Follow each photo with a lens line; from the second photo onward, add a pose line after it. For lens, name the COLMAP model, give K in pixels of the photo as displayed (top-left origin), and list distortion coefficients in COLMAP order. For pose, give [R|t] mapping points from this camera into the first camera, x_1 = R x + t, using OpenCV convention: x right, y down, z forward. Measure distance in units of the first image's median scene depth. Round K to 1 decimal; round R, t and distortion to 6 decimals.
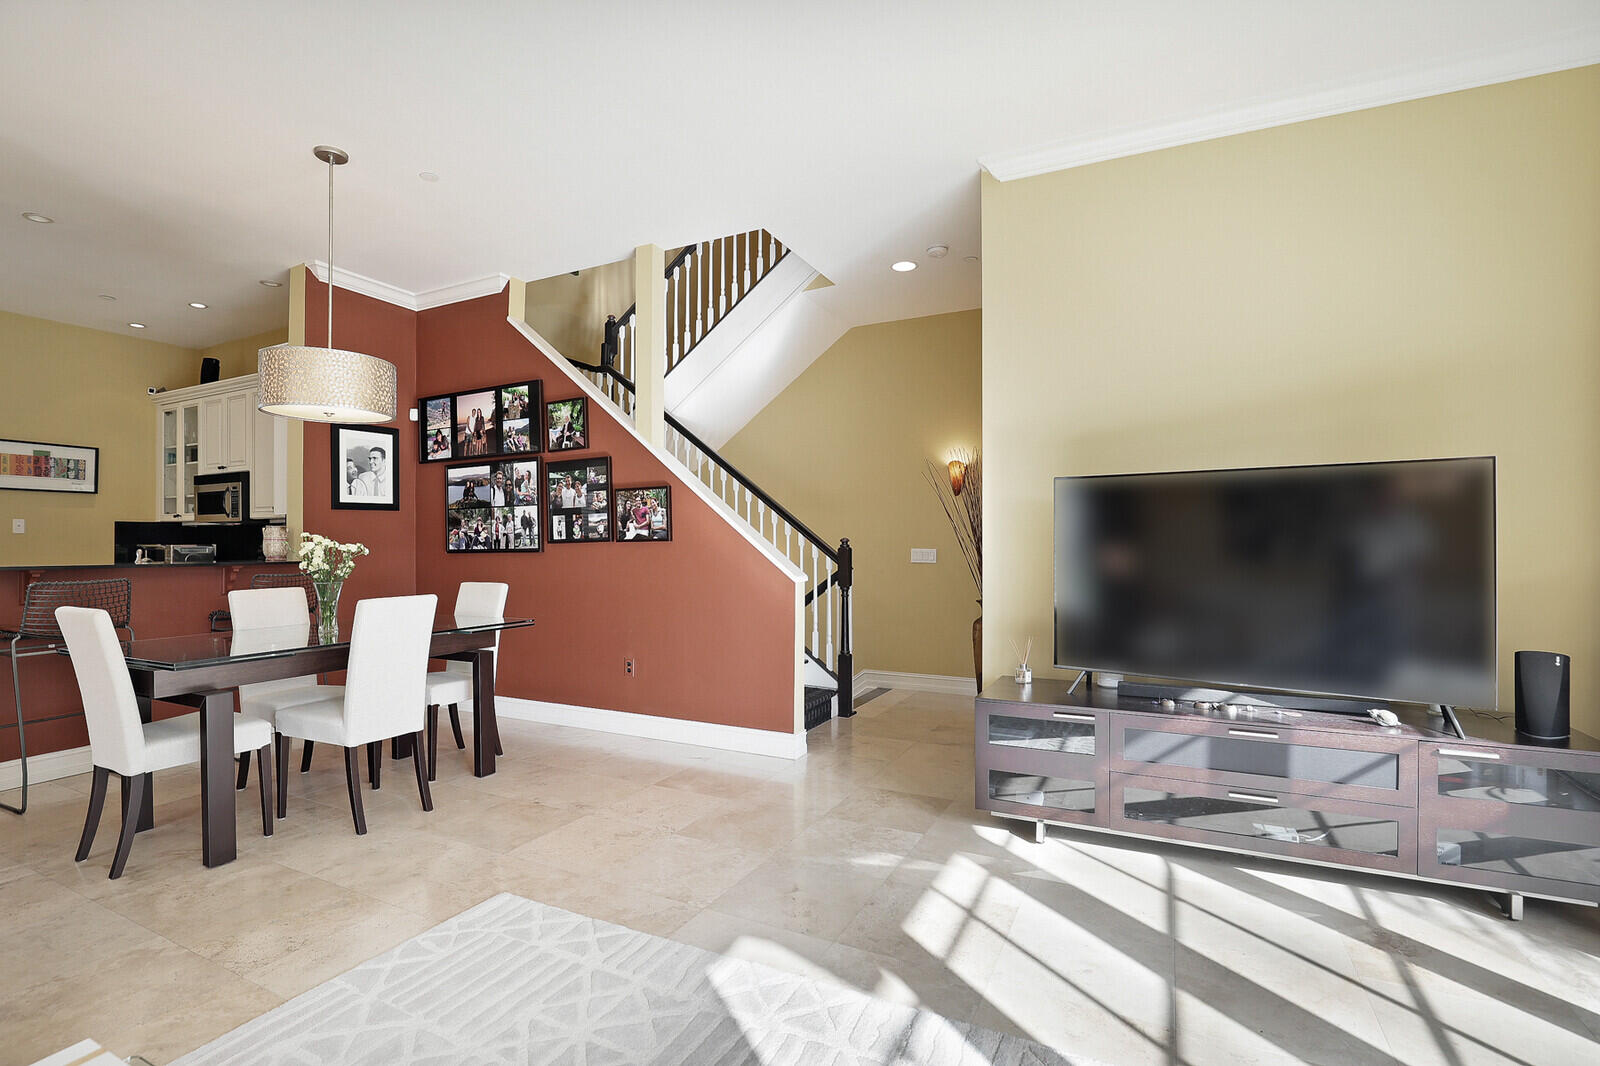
lens RADIAL K [[741.2, 0, 788.4], [0, 741.2, 535.3], [0, 0, 1]] dist [-0.032199, 0.003391]
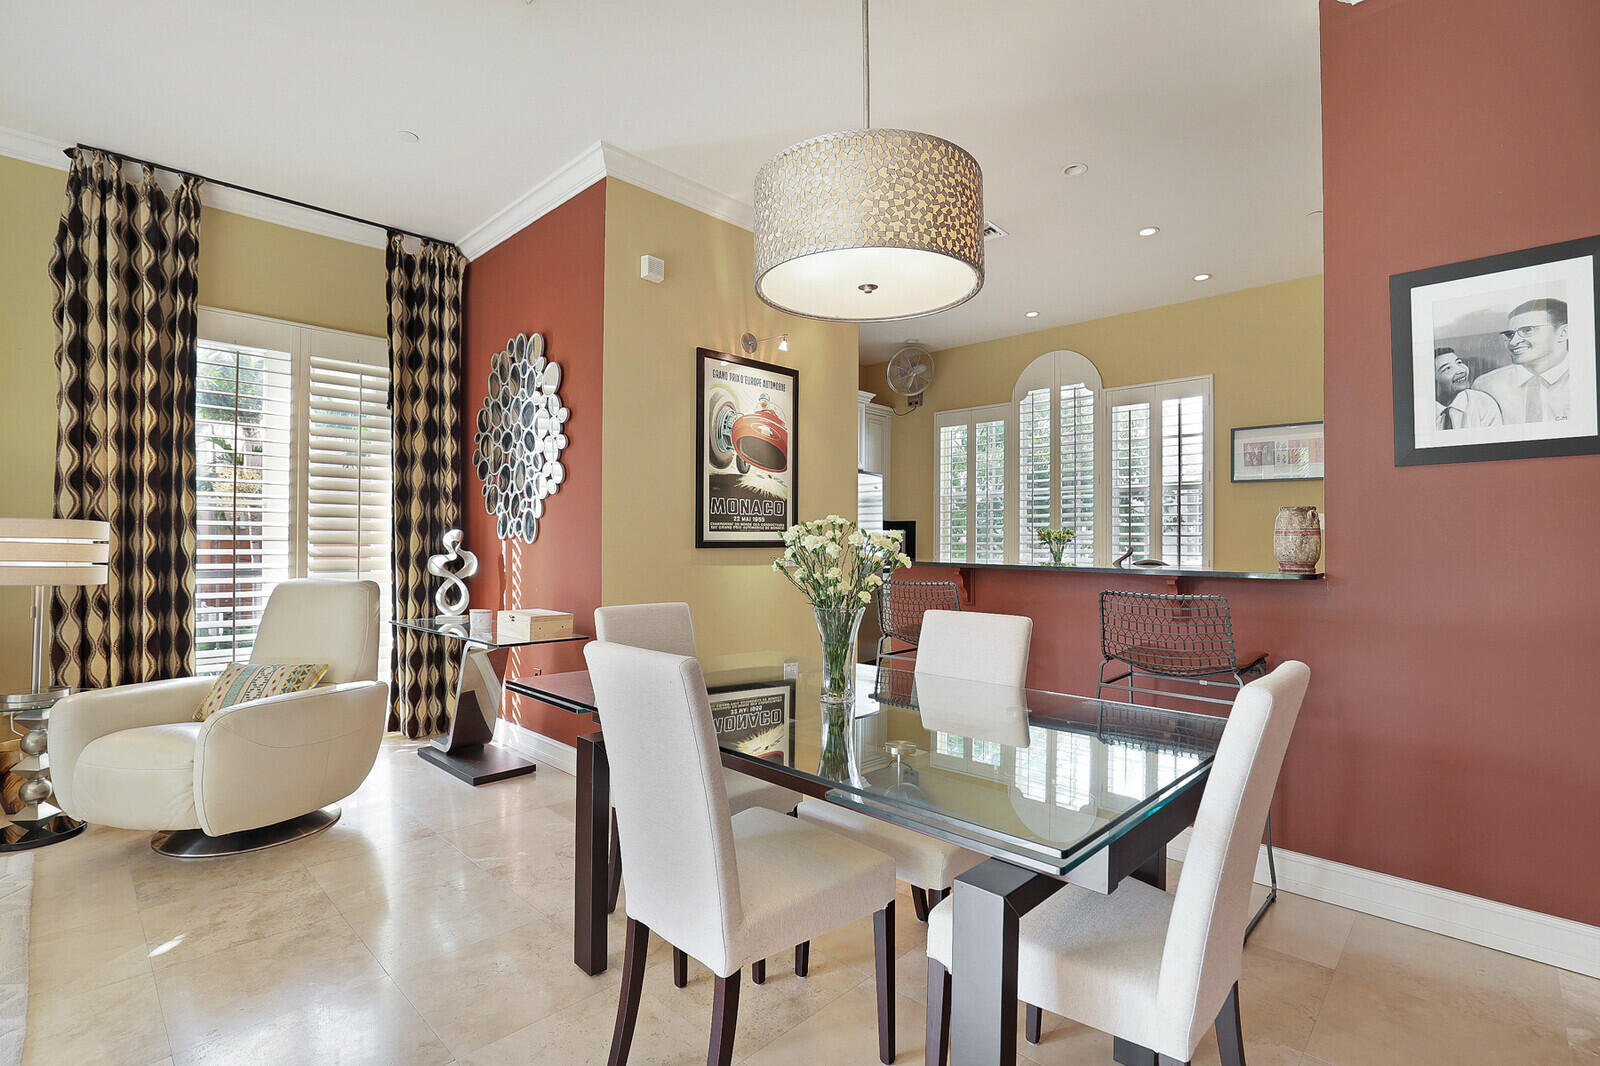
lens RADIAL K [[741.2, 0, 796.9], [0, 741.2, 540.5], [0, 0, 1]] dist [-0.032199, 0.003391]
pose [[-0.292934, -0.000998, -0.956132, -0.069308], [0.002072, 0.999996, -0.001679, 0.011861], [0.956131, -0.002473, -0.292930, 0.770469]]
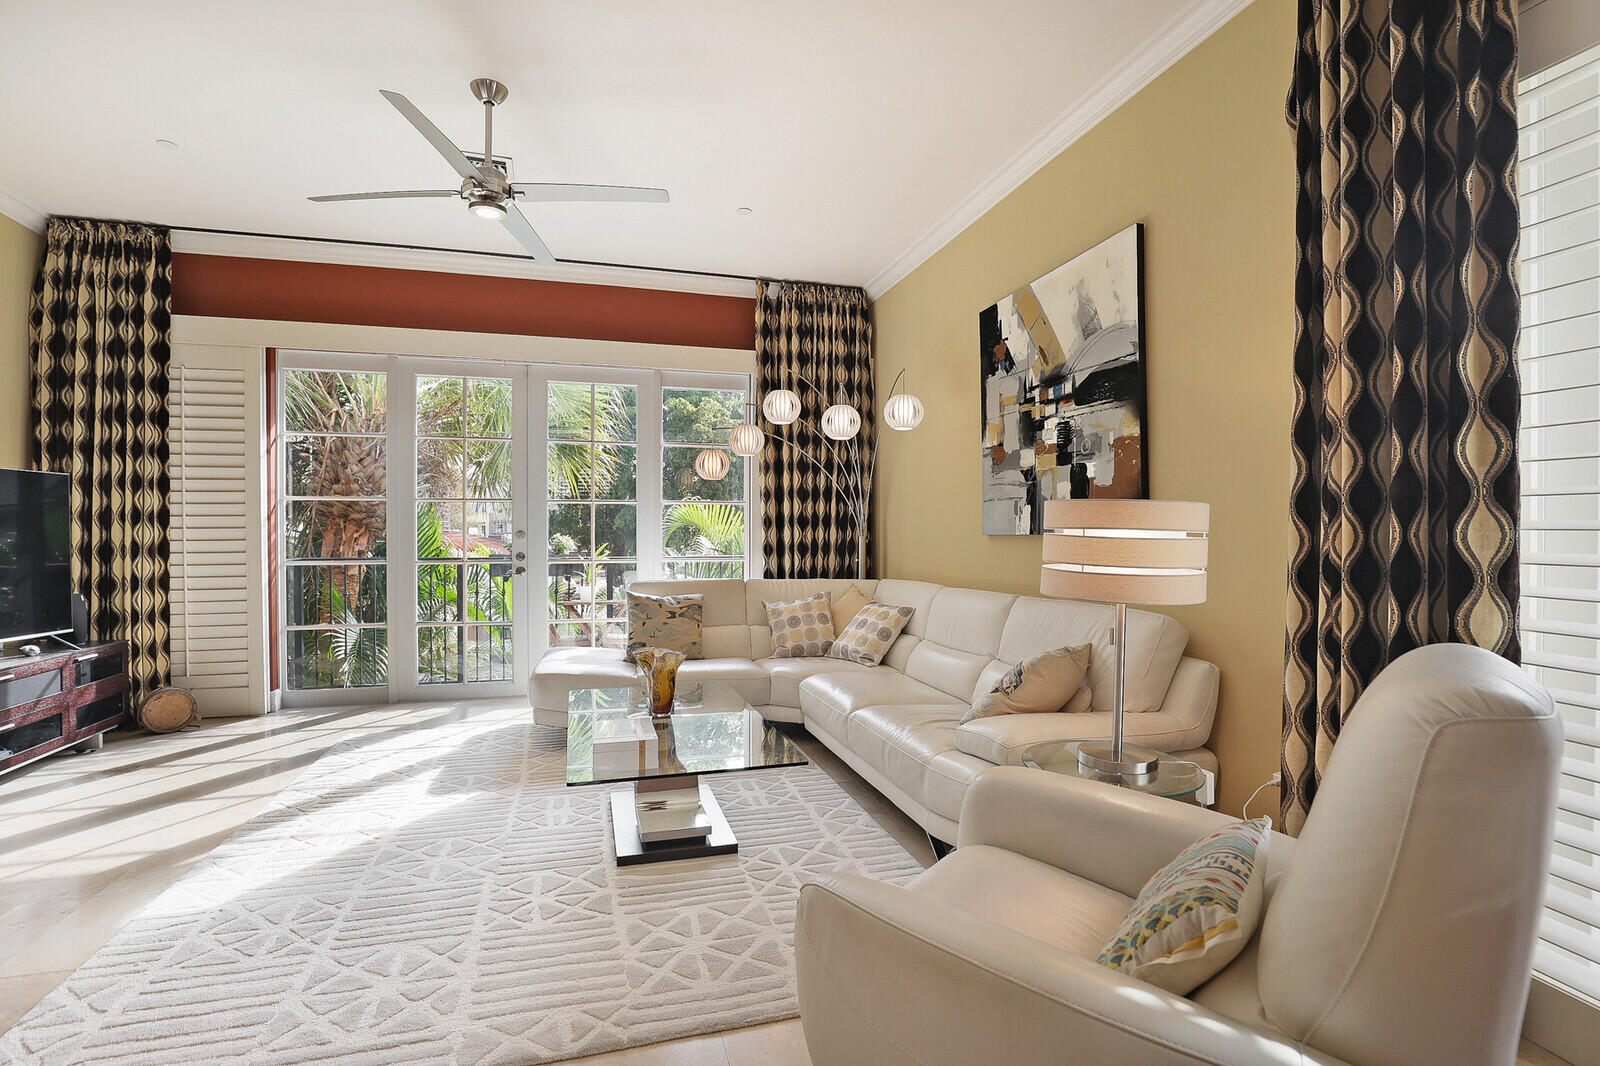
lens RADIAL K [[741.2, 0, 795.4], [0, 741.2, 534.4], [0, 0, 1]] dist [-0.032199, 0.003391]
pose [[-0.678278, -0.000096, 0.734805, -0.614452], [-0.002477, 0.999995, -0.002156, 0.012082], [-0.734801, -0.003282, -0.678275, 0.423354]]
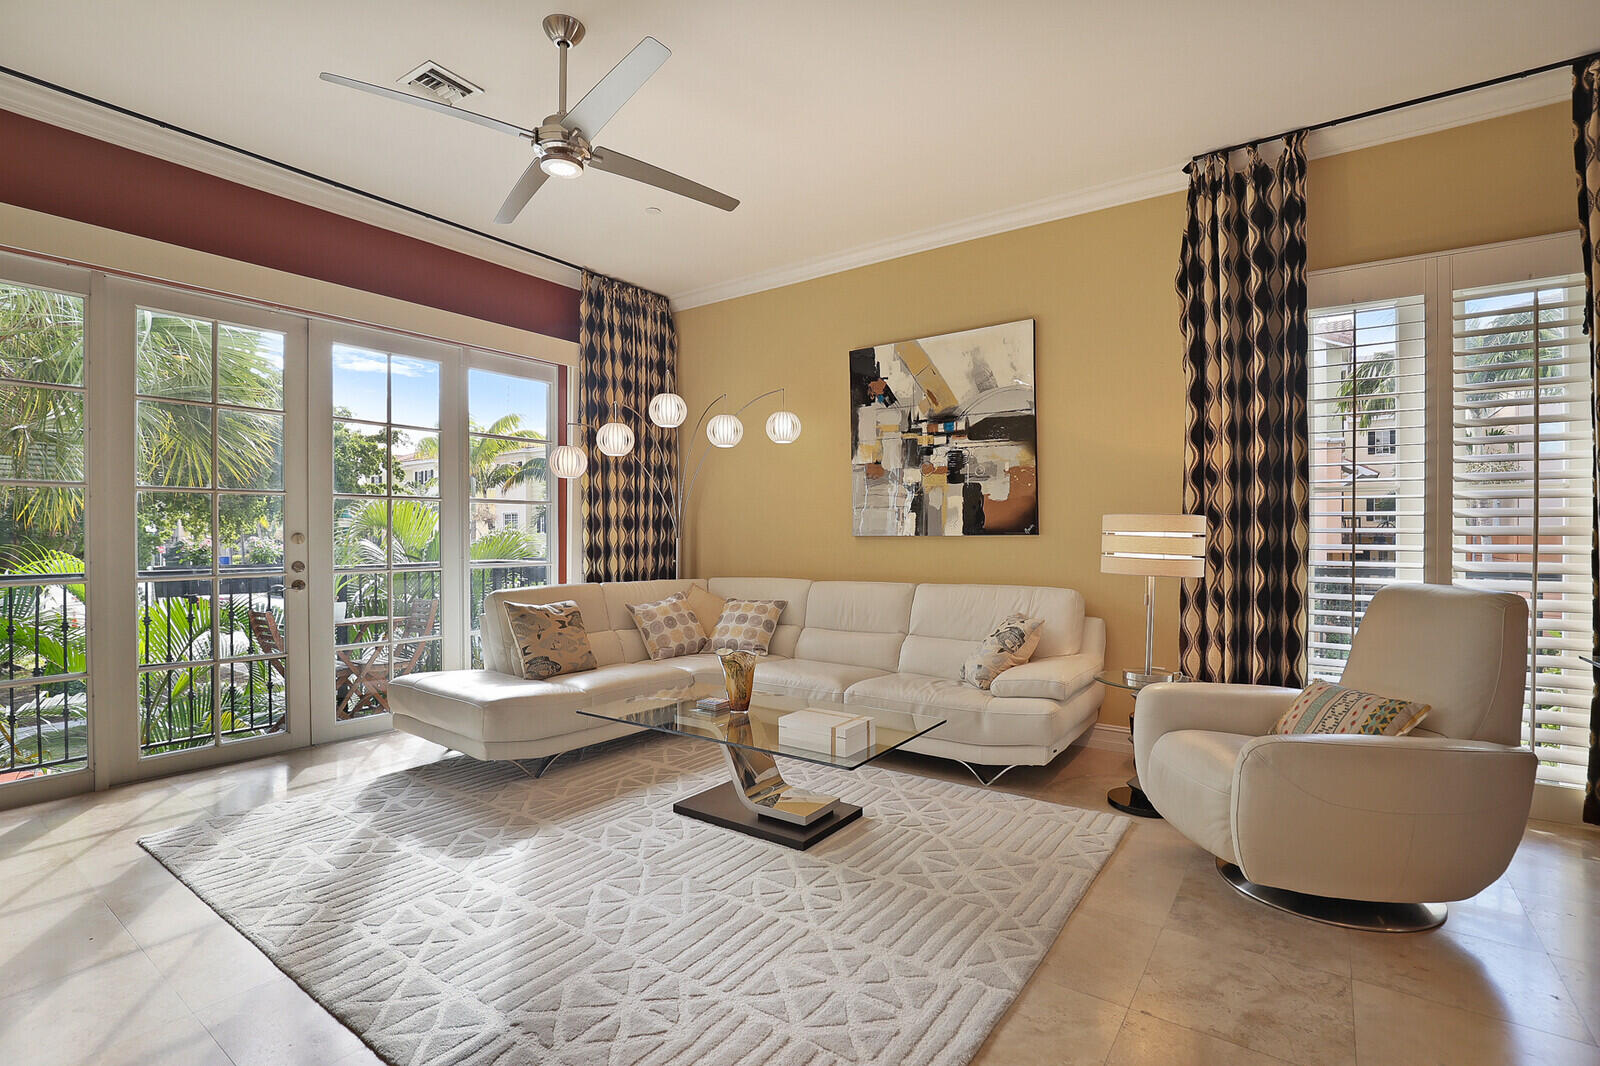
lens RADIAL K [[741.2, 0, 795.1], [0, 741.2, 535.5], [0, 0, 1]] dist [-0.032199, 0.003391]
pose [[-0.987750, 0.002404, 0.156028, -0.235625], [0.002098, 0.999996, -0.002126, 0.011417], [-0.156032, -0.001773, -0.987750, 0.701582]]
